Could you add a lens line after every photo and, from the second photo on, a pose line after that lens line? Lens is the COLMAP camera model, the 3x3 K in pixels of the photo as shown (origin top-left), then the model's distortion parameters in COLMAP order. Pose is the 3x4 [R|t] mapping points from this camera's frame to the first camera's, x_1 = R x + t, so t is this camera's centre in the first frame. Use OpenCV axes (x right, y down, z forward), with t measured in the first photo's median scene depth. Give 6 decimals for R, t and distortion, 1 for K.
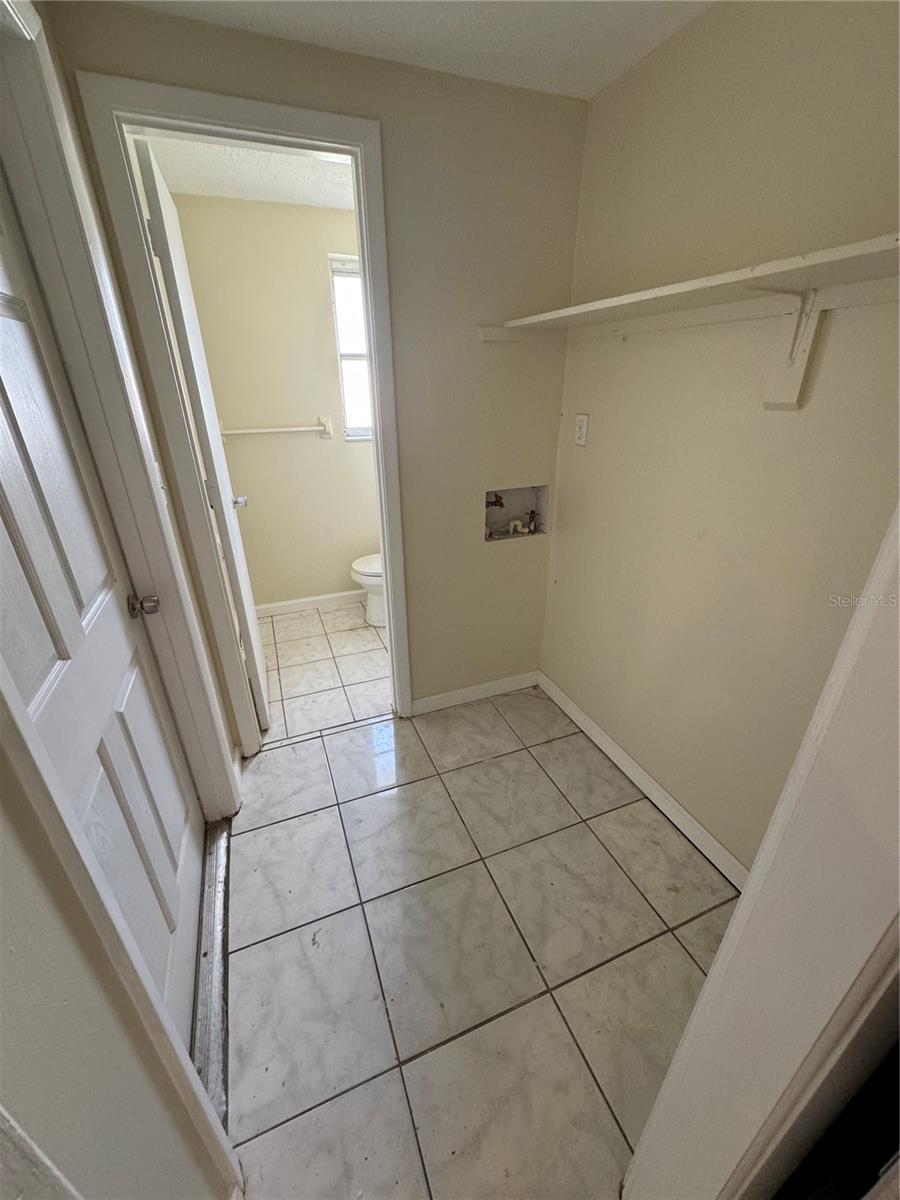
lens RADIAL K [[479.6, 0, 450.7], [0, 479.6, 600.9], [0, 0, 1]] dist [-0.002607, 0.000979]
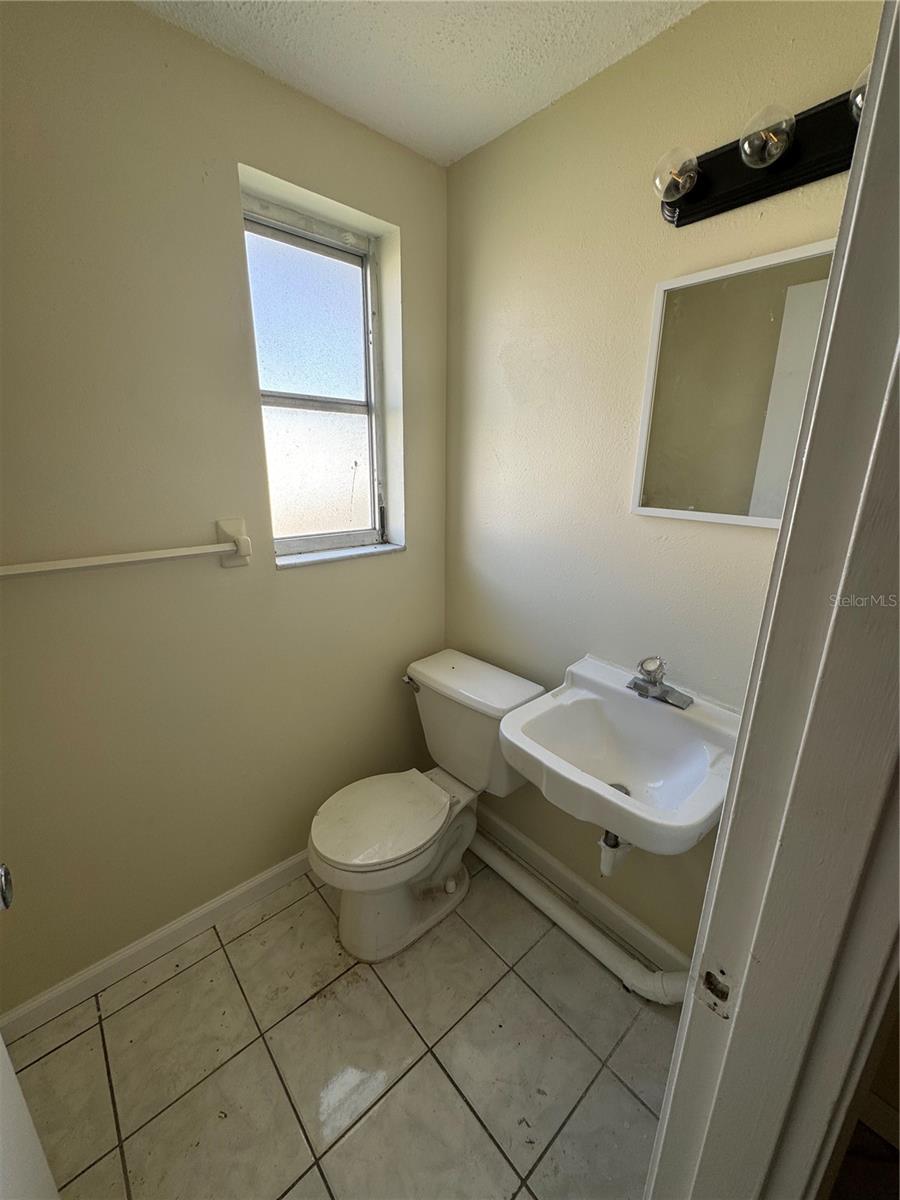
lens RADIAL K [[479.6, 0, 445.5], [0, 479.6, 600.0], [0, 0, 1]] dist [-0.002607, 0.000979]
pose [[0.944137, -0.079703, 0.319769, -0.212585], [0.126468, 0.983648, -0.128228, -0.220352], [-0.304320, 0.161505, 0.938779, 0.510966]]
